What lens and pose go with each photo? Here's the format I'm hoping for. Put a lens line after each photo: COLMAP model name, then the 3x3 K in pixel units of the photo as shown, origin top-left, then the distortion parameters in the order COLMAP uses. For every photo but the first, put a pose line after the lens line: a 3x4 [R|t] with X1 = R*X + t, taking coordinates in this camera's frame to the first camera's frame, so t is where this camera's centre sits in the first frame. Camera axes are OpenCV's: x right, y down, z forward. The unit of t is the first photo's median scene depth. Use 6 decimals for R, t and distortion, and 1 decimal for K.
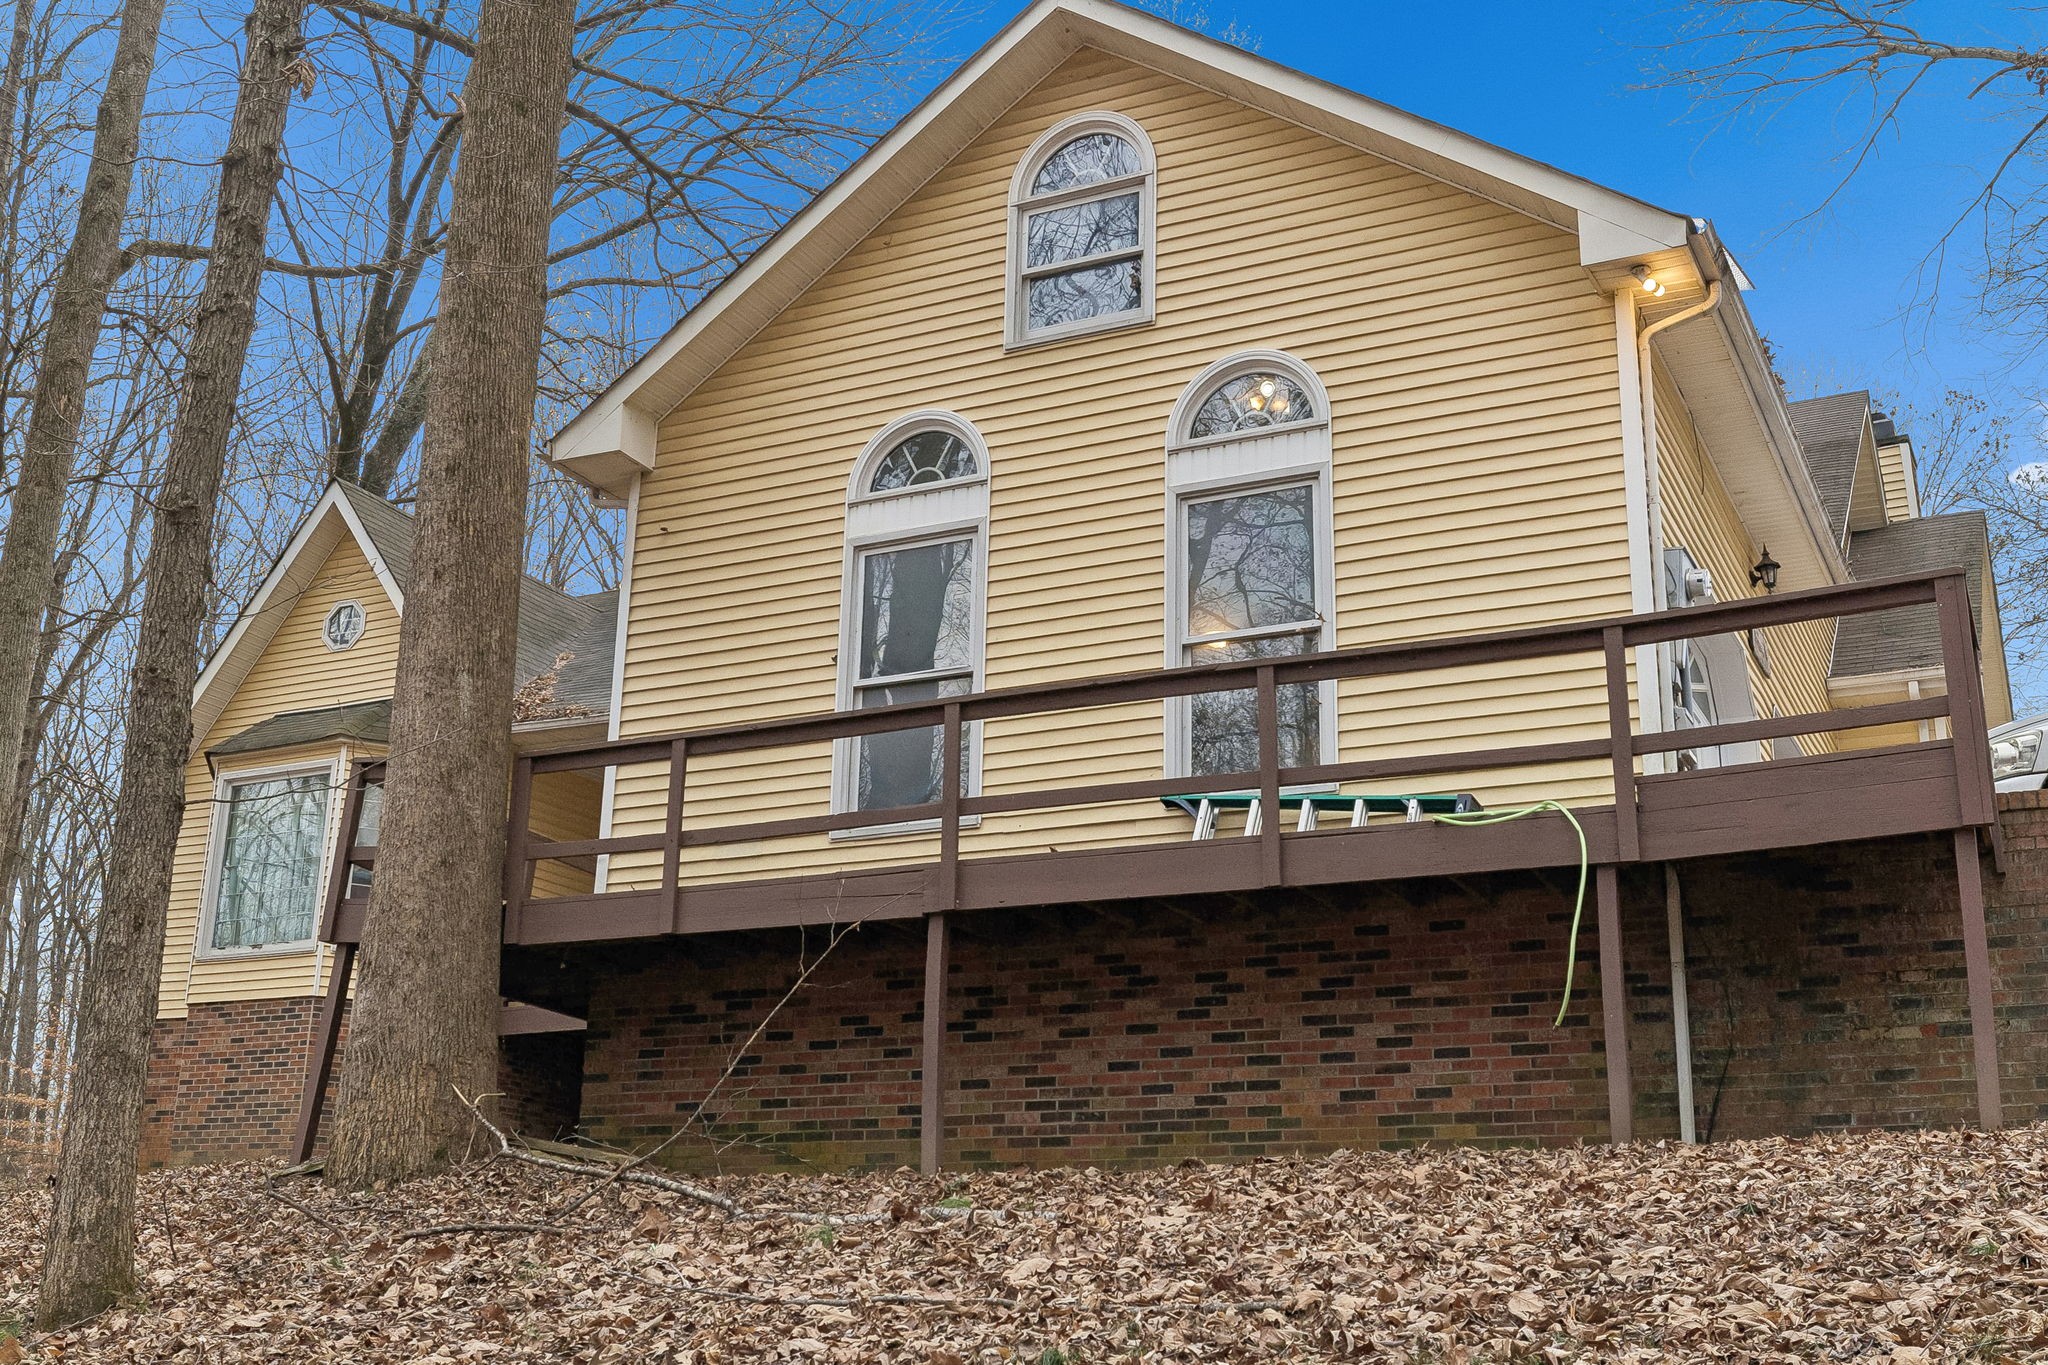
lens RADIAL K [[2203.9, 0, 1024.0], [0, 2203.9, 682.5], [0, 0, 1]] dist [0.086373, -0.009599]
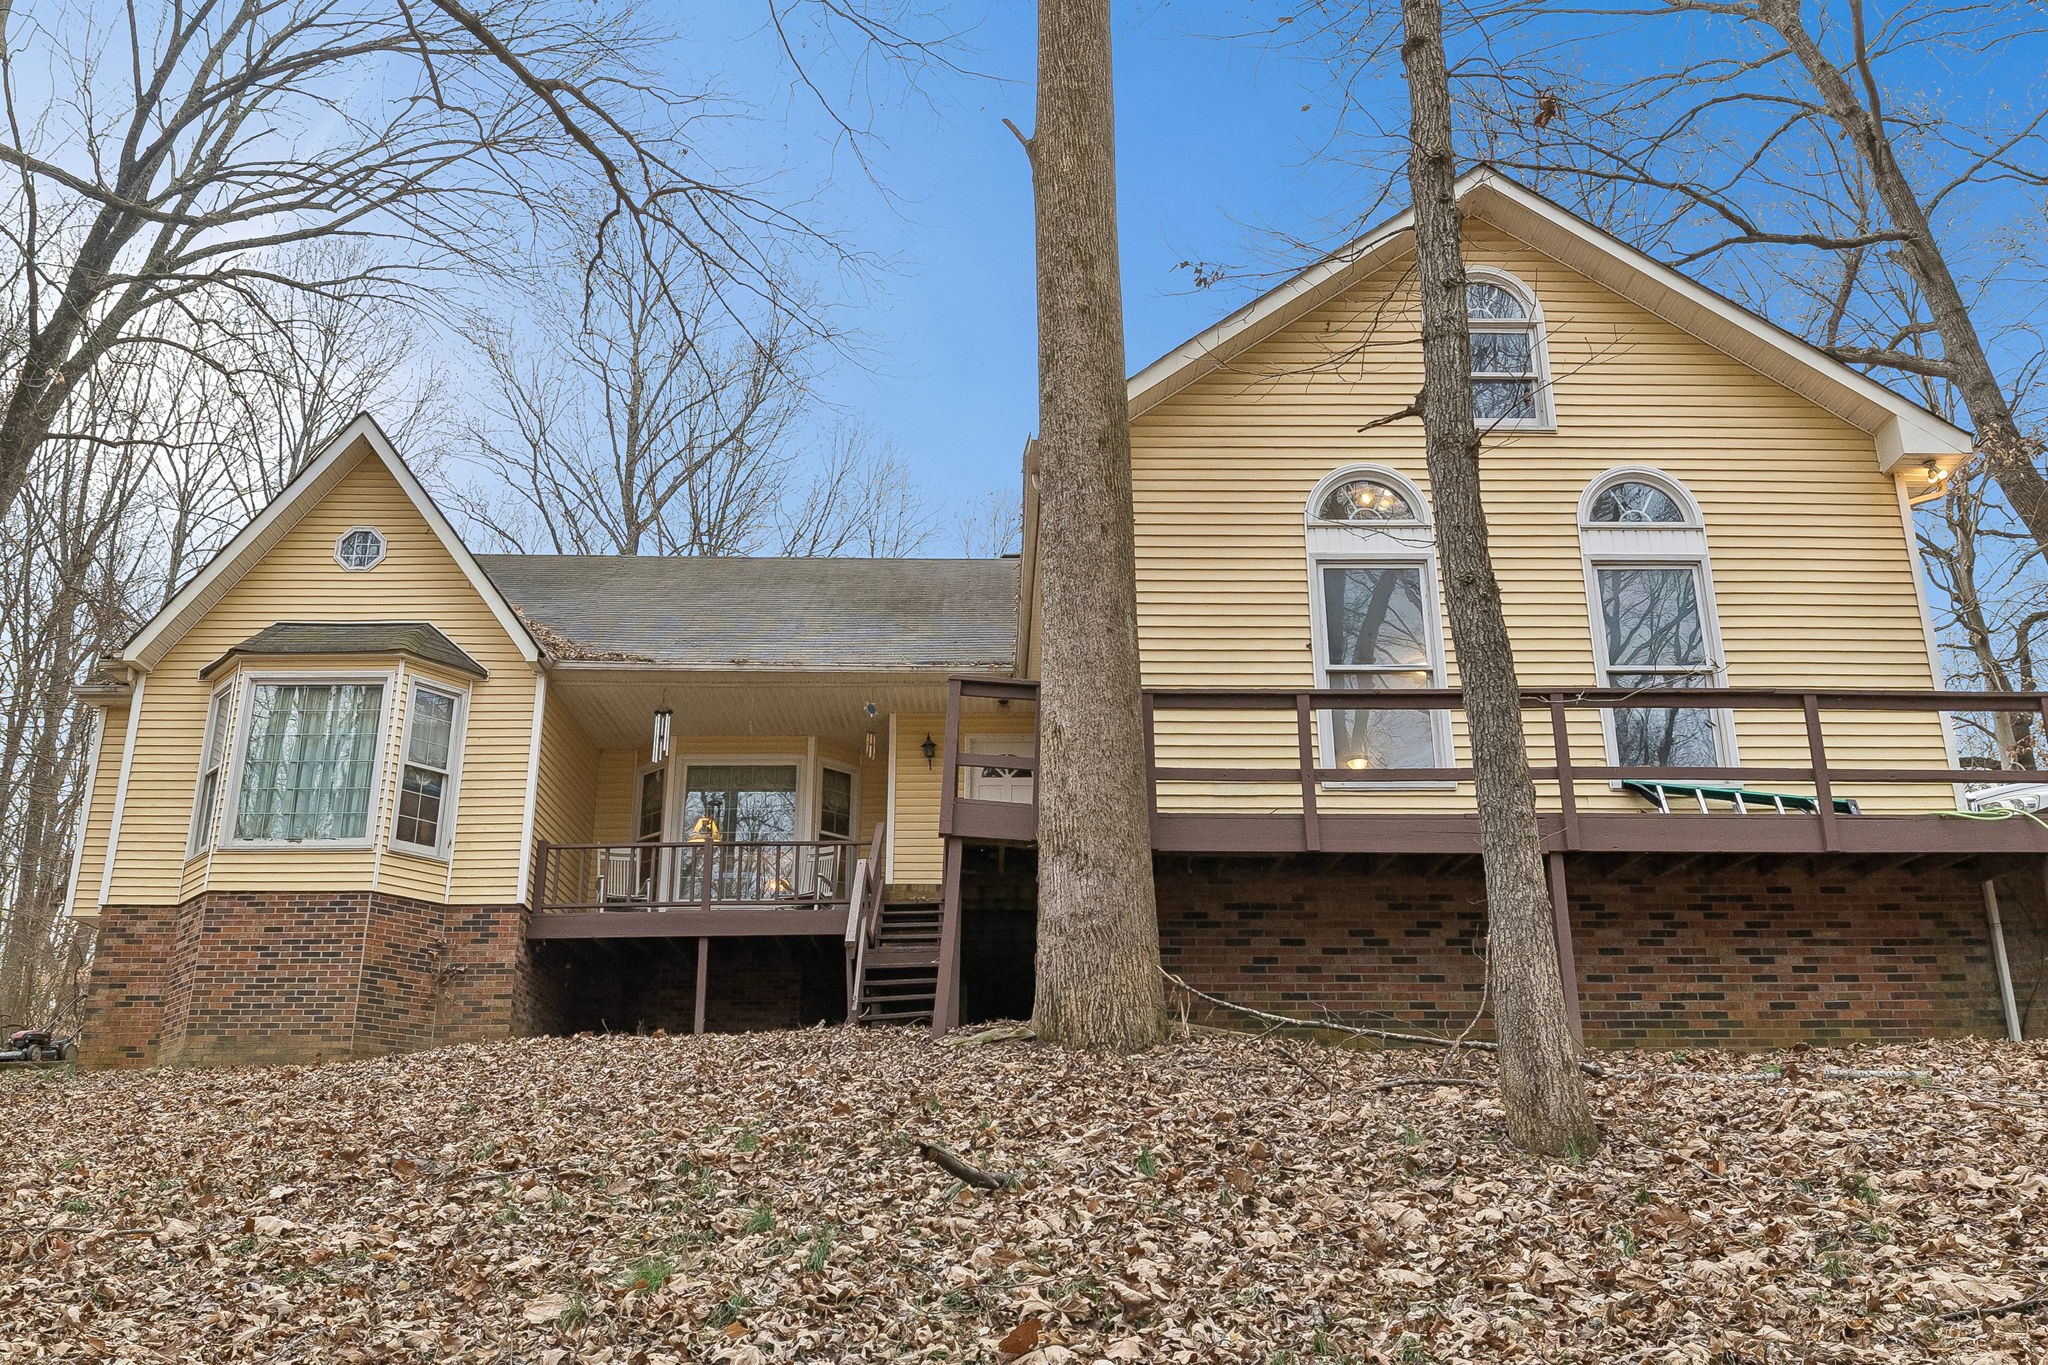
lens RADIAL K [[1654.4, 0, 1024.0], [0, 1654.4, 682.5], [0, 0, 1]] dist [0.081196, -0.084022]
pose [[0.878583, 0.125372, 0.460841, -0.755721], [-0.111950, 0.992108, -0.056473, 0.093289], [-0.464284, -0.001975, 0.885684, 0.271058]]
